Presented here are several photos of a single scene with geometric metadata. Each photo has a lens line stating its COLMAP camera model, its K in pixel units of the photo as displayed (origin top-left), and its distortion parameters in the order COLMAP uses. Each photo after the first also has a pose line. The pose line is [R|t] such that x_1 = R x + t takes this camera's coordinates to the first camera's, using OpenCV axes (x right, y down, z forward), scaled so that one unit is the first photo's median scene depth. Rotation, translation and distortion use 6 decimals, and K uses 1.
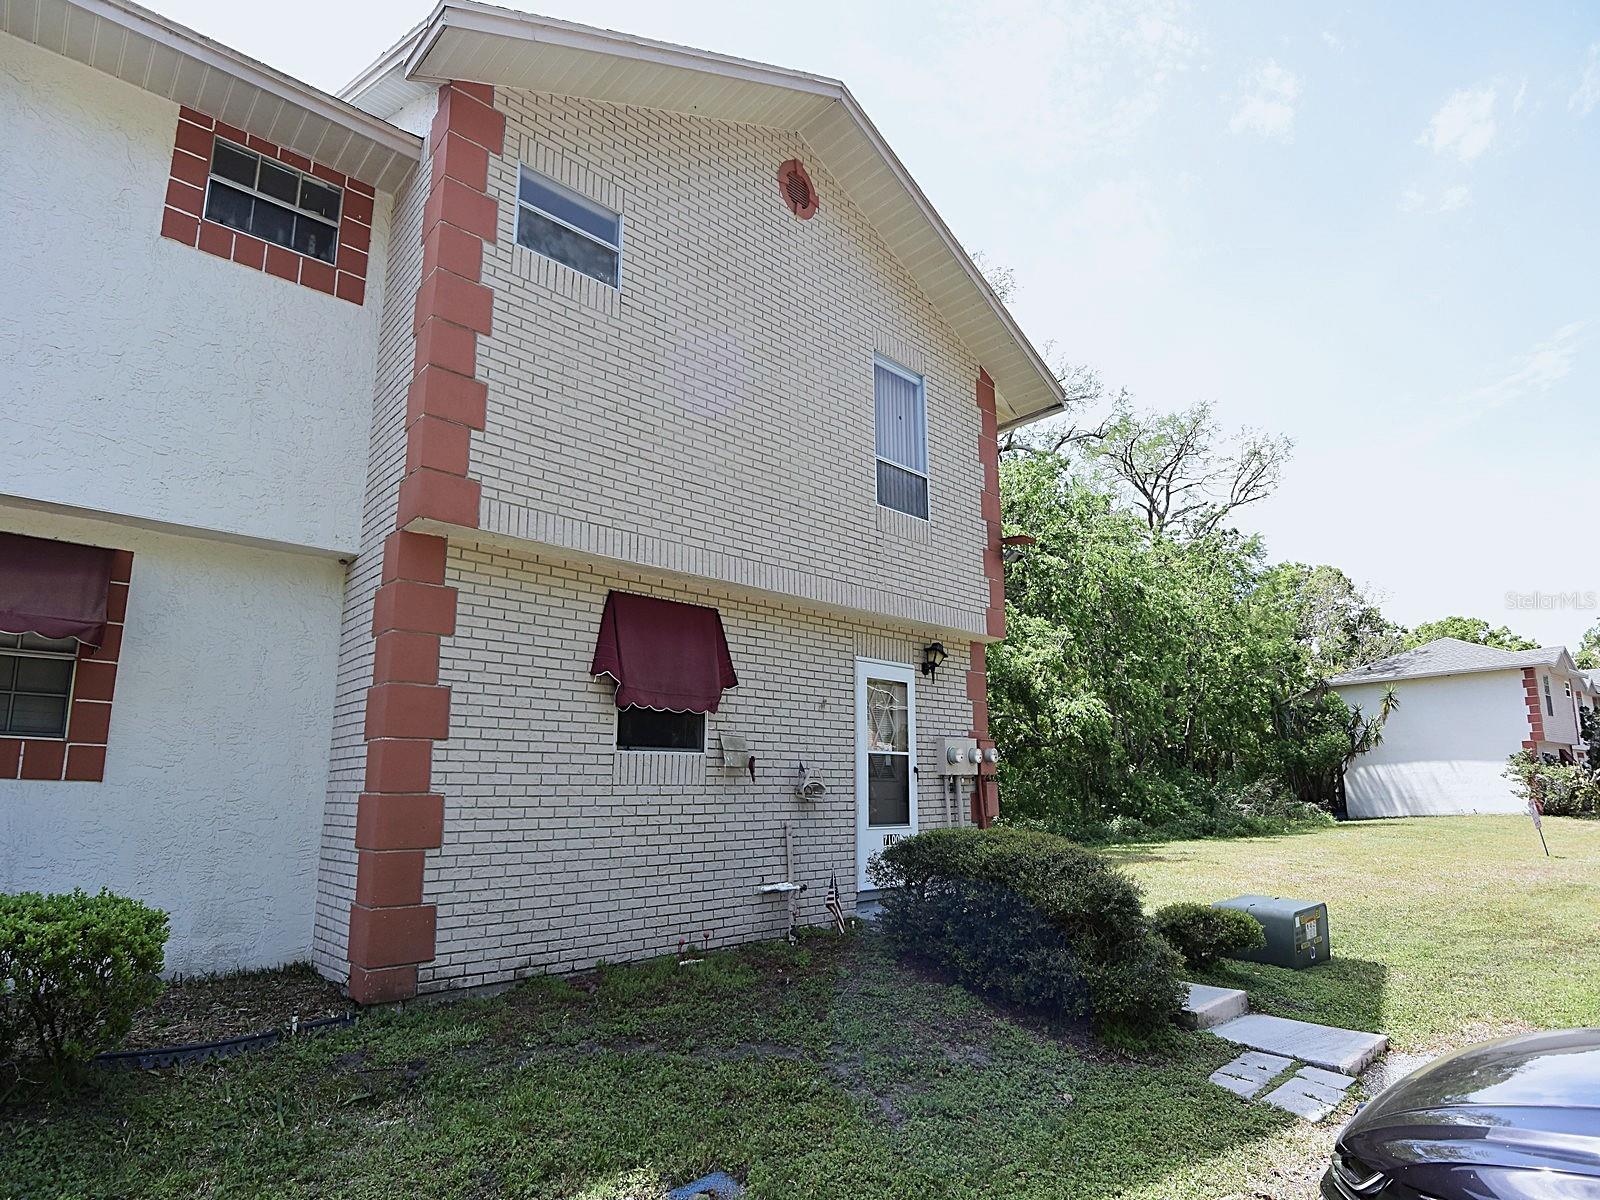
lens RADIAL K [[839.2, 0, 788.3], [0, 839.2, 597.1], [0, 0, 1]] dist [-0.005226, -0.018057]
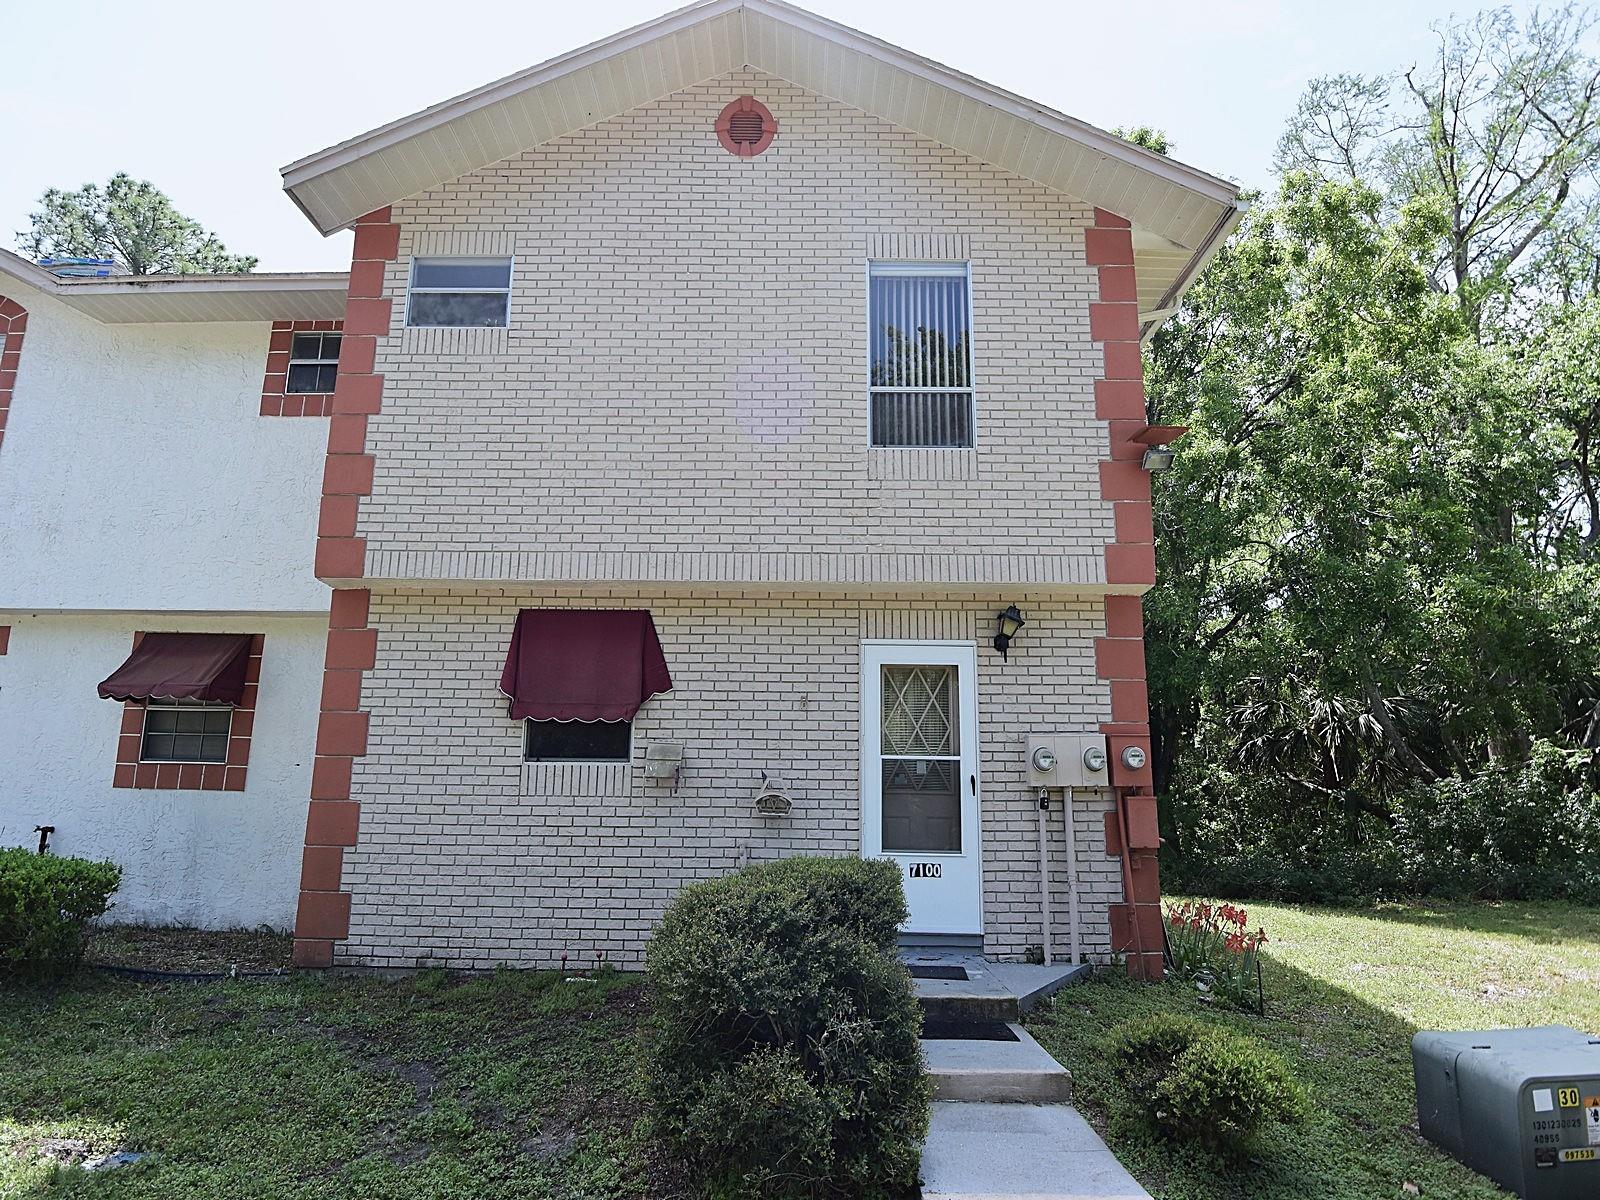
lens RADIAL K [[839.2, 0, 793.2], [0, 839.2, 607.8], [0, 0, 1]] dist [-0.005226, -0.018057]
pose [[0.725771, -0.145960, -0.672274, 0.762649], [0.141393, 0.988018, -0.061868, 0.106133], [0.673249, -0.050152, 0.737713, 0.472342]]
